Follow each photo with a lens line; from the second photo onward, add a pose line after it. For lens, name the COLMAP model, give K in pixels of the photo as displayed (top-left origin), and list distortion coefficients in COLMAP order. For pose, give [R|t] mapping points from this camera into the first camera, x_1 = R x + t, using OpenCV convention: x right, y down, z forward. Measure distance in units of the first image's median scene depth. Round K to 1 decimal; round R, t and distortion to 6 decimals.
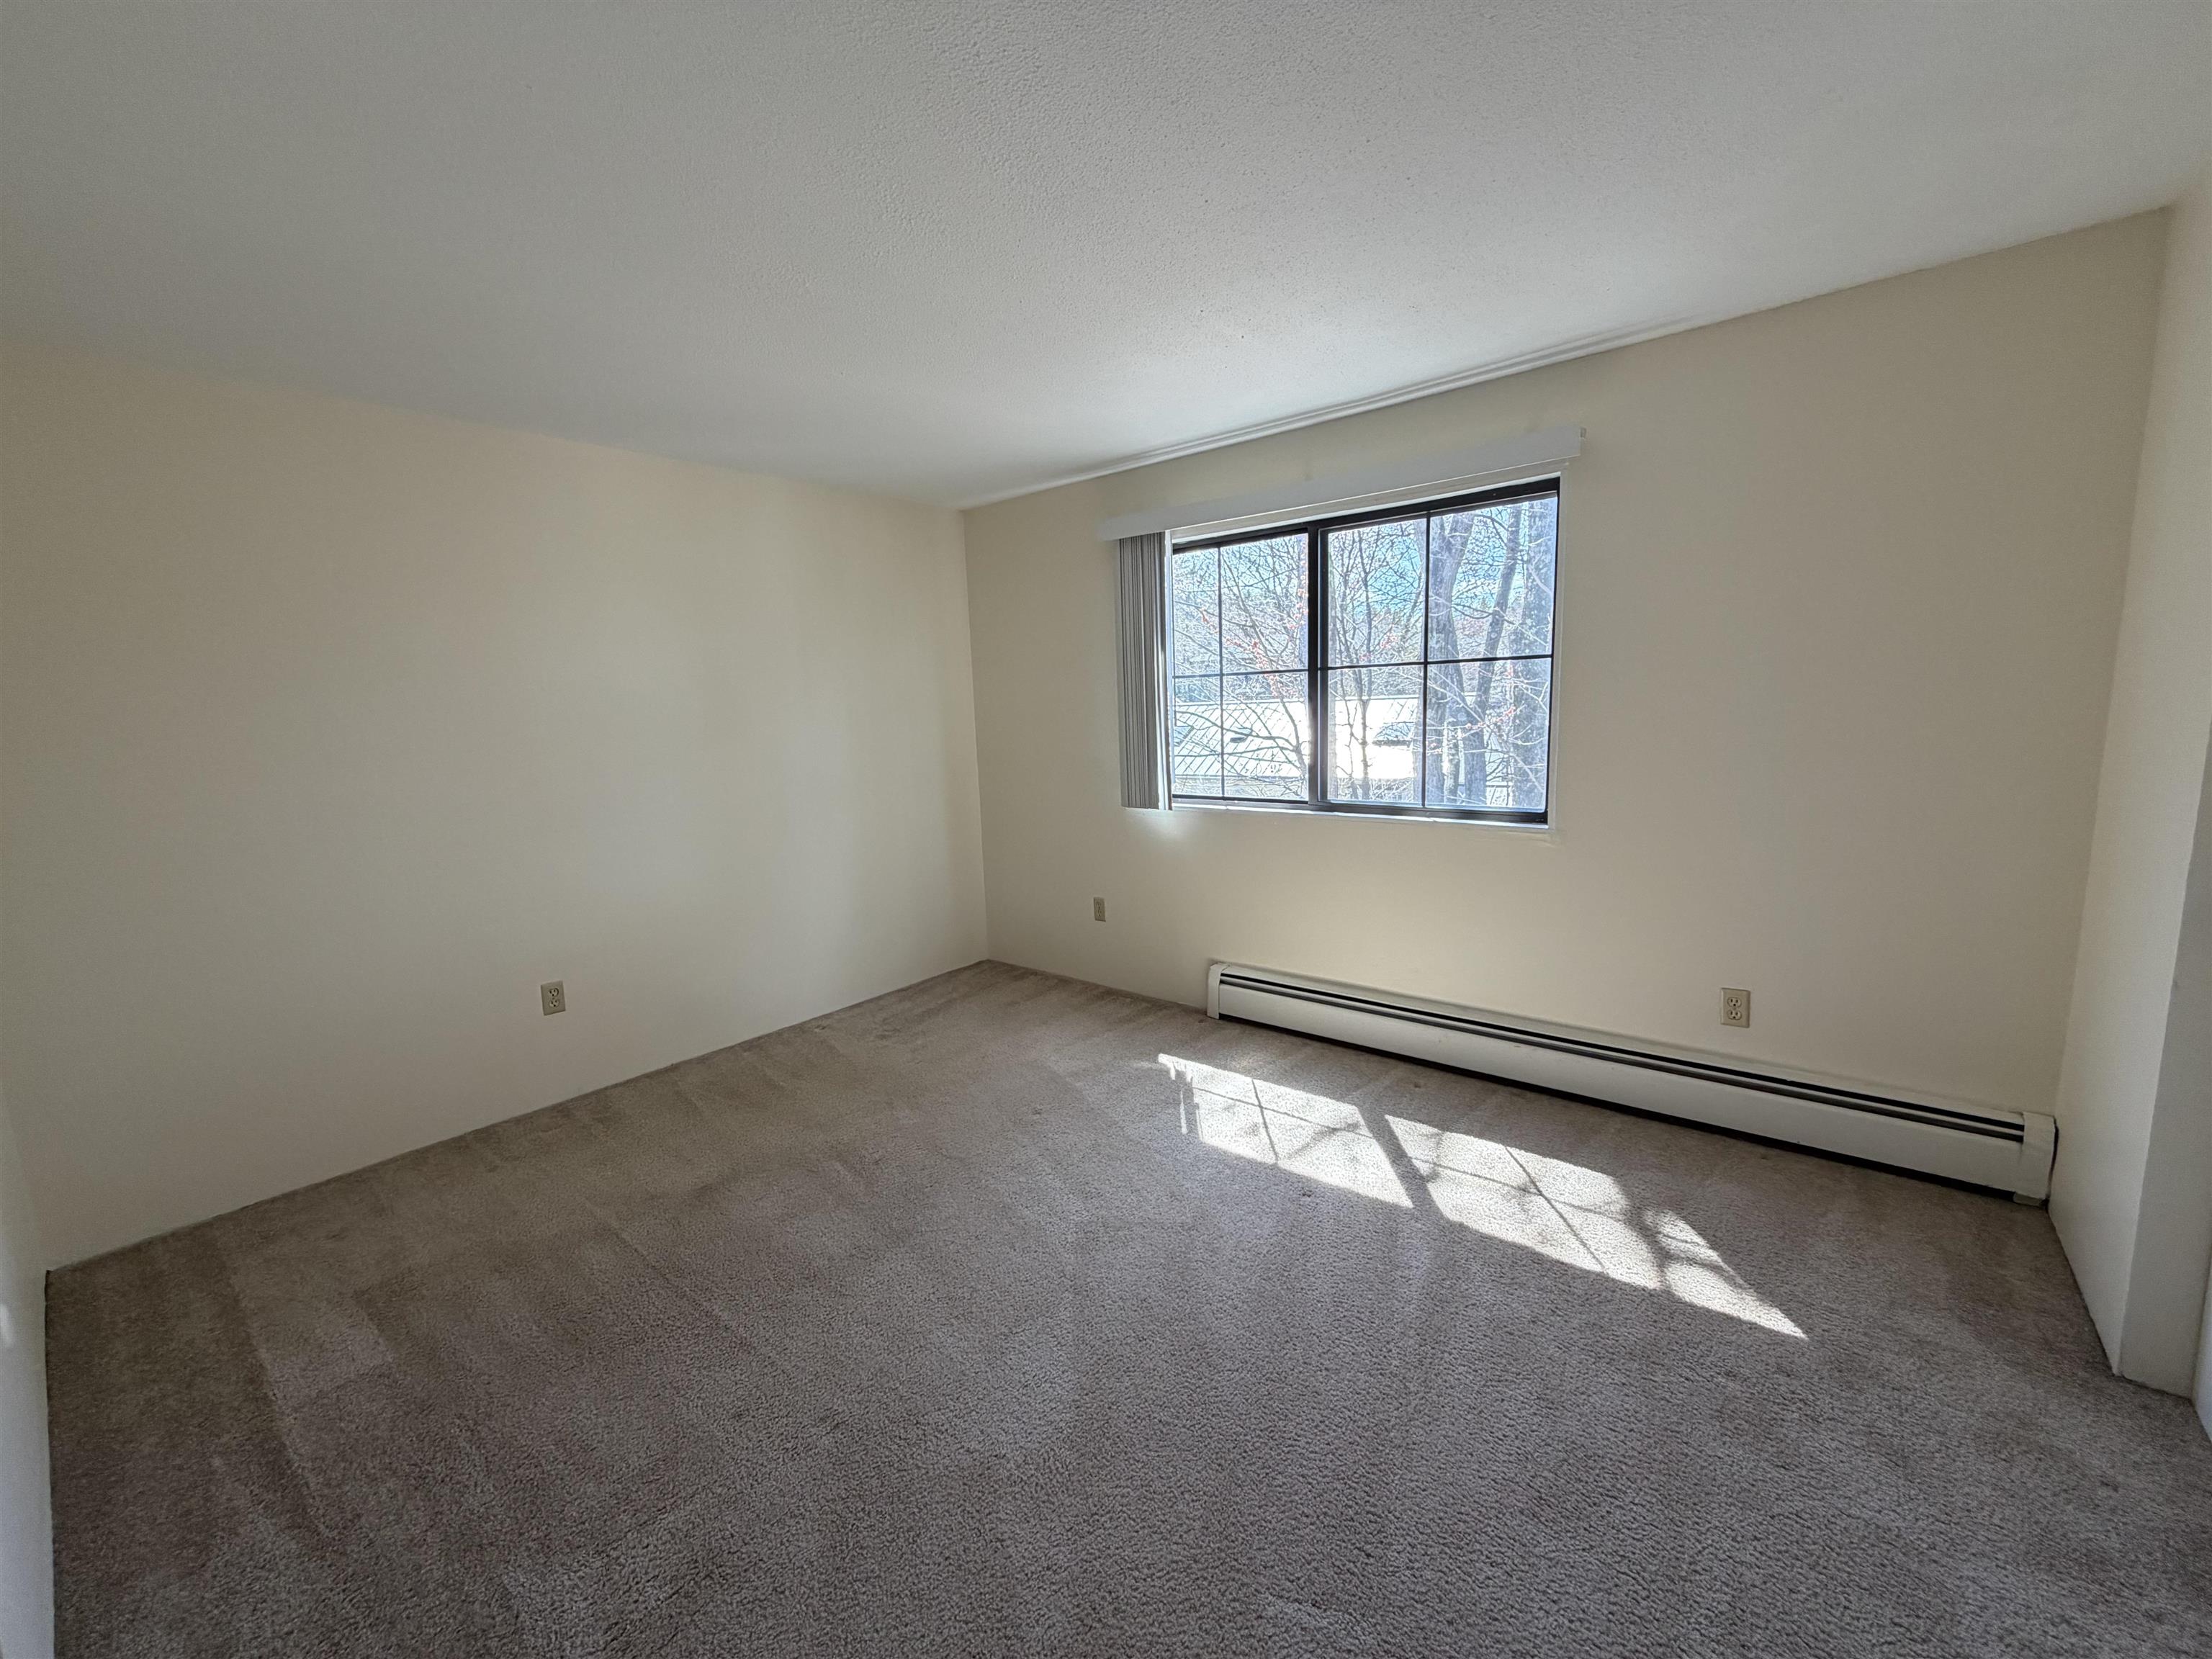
lens RADIAL K [[882.2, 0, 1103.5], [0, 882.2, 829.6], [0, 0, 1]] dist [0.001725, -0.000052]
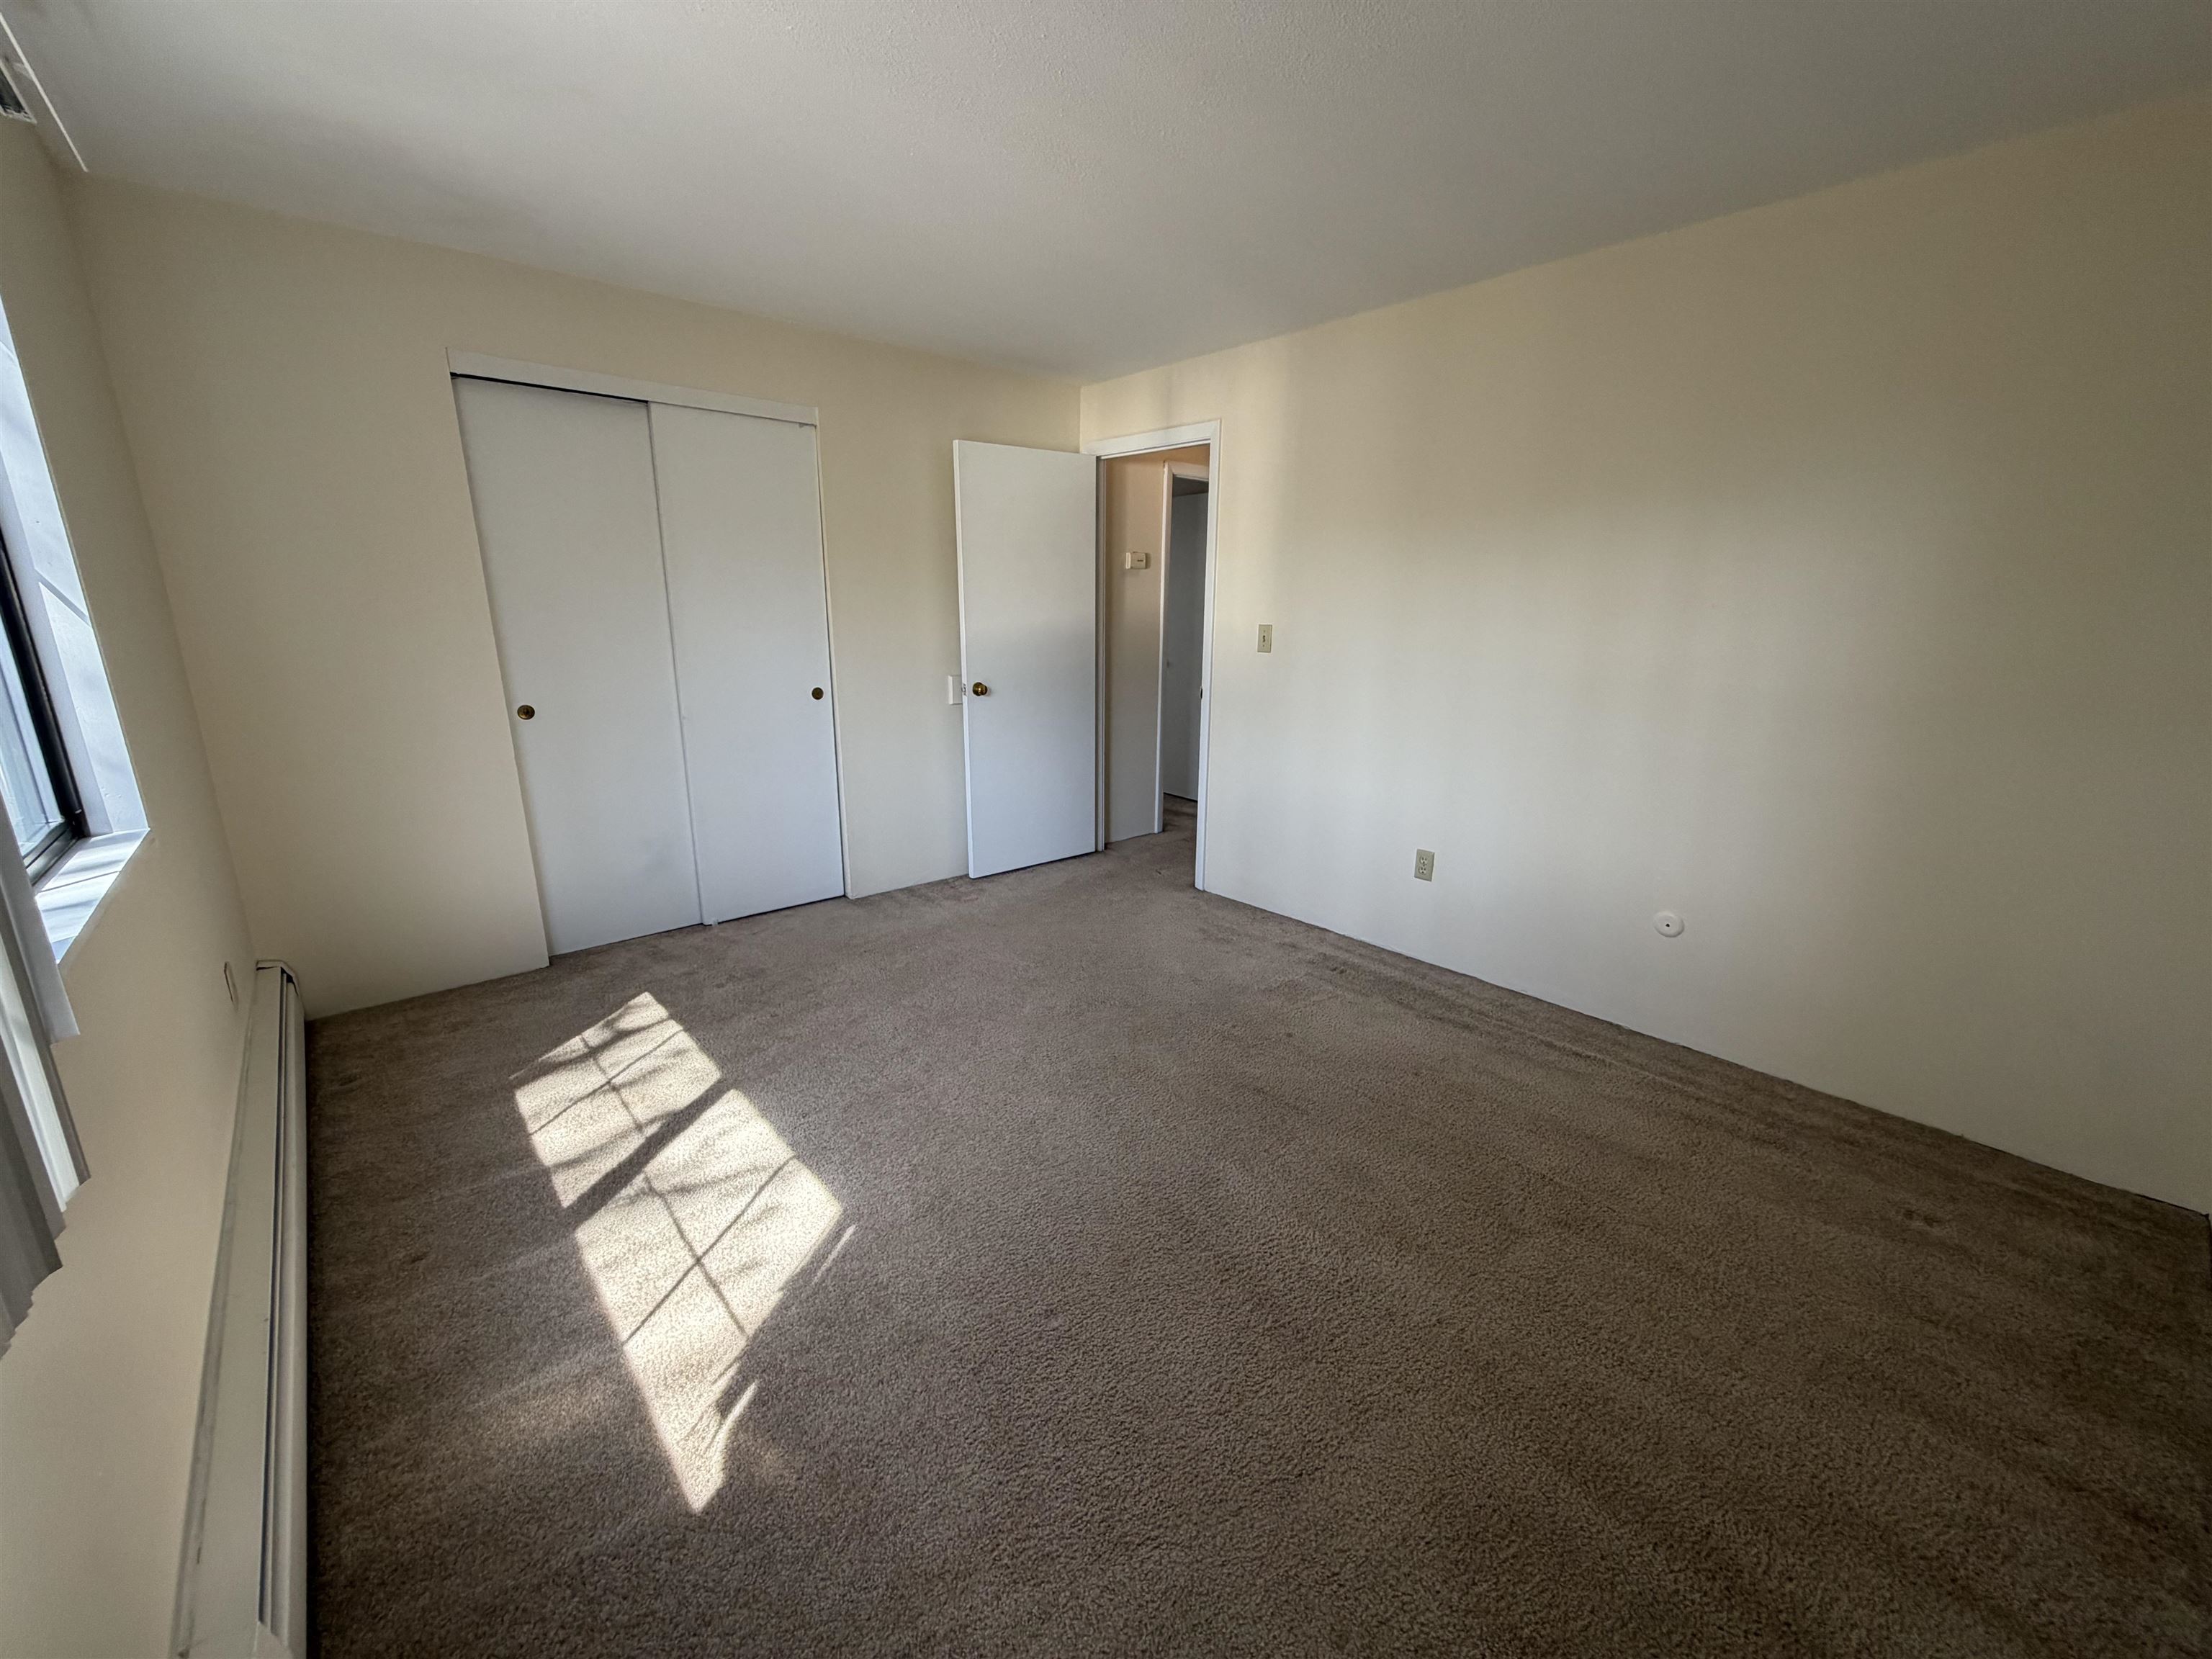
lens RADIAL K [[882.2, 0, 1104.6], [0, 882.2, 826.7], [0, 0, 1]] dist [0.001725, -0.000052]
pose [[-0.985498, -0.010720, 0.169350, -0.234474], [0.055680, 0.922318, 0.382399, -0.214206], [-0.160294, 0.386283, -0.908345, 1.634858]]
